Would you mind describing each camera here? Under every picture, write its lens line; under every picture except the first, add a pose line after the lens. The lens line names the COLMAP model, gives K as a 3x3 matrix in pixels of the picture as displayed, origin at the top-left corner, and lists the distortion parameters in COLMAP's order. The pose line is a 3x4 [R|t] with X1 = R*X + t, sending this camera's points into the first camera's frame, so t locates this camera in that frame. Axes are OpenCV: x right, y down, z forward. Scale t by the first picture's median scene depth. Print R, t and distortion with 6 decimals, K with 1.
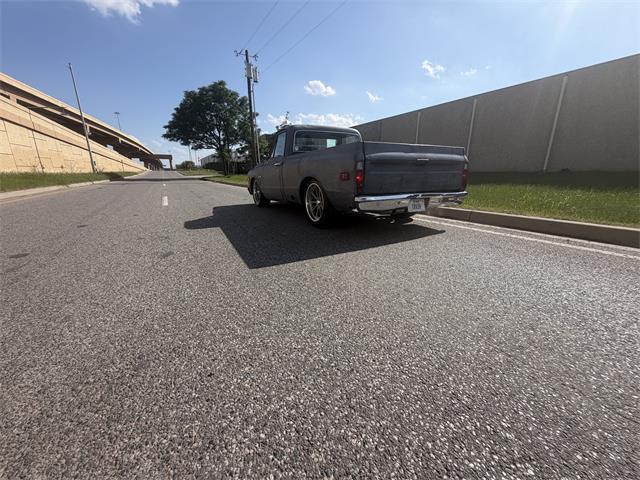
lens RADIAL K [[262.6, 0, 322.7], [0, 262.6, 244.7], [0, 0, 1]] dist [0.006520, -0.000025]
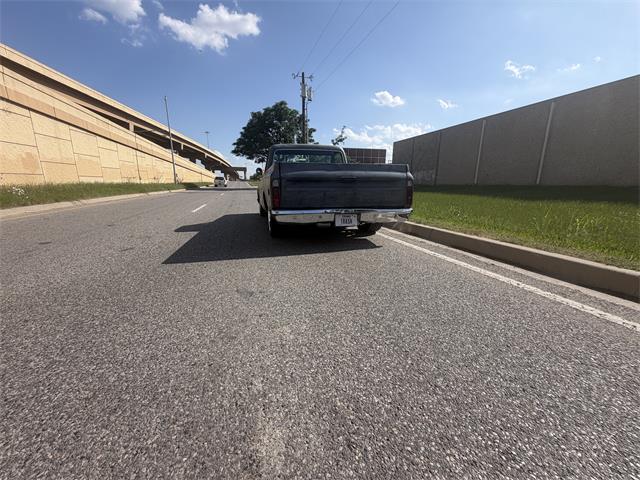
lens RADIAL K [[269.4, 0, 320.0], [0, 269.4, 240.0], [0, 0, 1]] dist [0.013079, -0.000147]
pose [[0.967008, 0.060200, -0.247529, 0.074751], [-0.075314, 0.995801, -0.052043, -0.001097], [0.243356, 0.068968, 0.967482, -0.007416]]
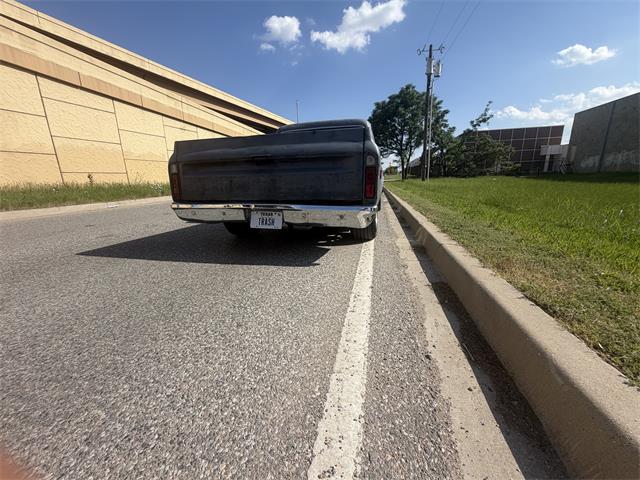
lens RADIAL K [[264.2, 0, 310.1], [0, 264.2, 242.4], [0, 0, 1]] dist [-0.001686, 0.000204]
pose [[0.700267, 0.155148, -0.696818, 0.132813], [-0.171793, 0.984037, 0.046455, -0.020120], [0.692903, 0.087178, 0.715742, 0.081257]]
